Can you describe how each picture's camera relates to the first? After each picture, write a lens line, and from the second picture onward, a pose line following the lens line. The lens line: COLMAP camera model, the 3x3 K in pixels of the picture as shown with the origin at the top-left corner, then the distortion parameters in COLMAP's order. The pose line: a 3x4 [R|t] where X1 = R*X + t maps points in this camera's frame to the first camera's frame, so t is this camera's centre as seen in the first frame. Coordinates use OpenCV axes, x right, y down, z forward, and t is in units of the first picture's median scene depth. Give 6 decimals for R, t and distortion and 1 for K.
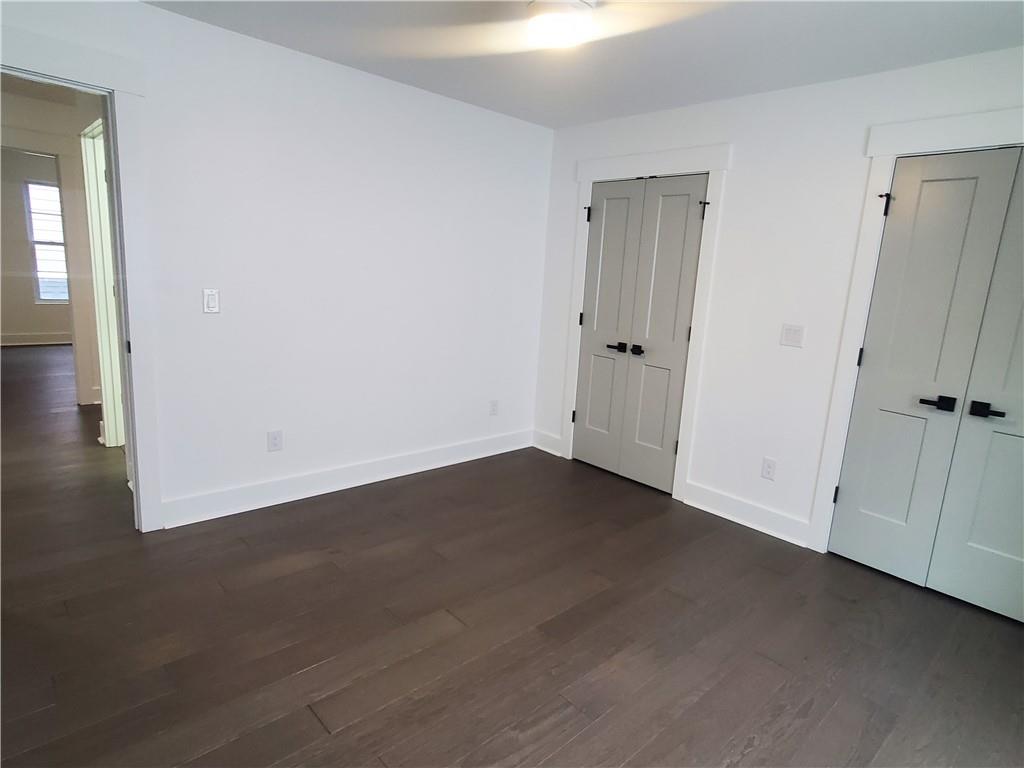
lens RADIAL K [[584.7, 0, 519.5], [0, 584.7, 379.1], [0, 0, 1]] dist [0.003529, 0.002573]
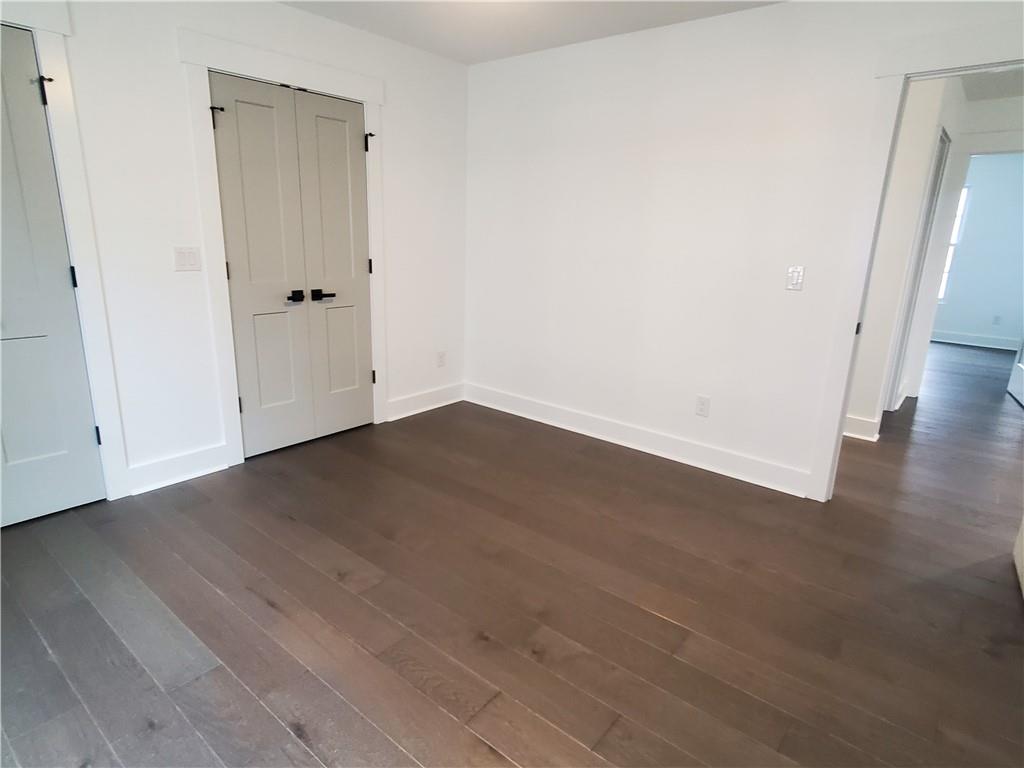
lens RADIAL K [[586.3, 0, 555.4], [0, 586.3, 381.3], [0, 0, 1]] dist [0.019069, 0.001179]
pose [[-0.159764, -0.325371, 0.931992, -0.724984], [0.129662, 0.929023, 0.346561, -0.188475], [-0.978603, 0.176212, -0.106237, 0.754680]]
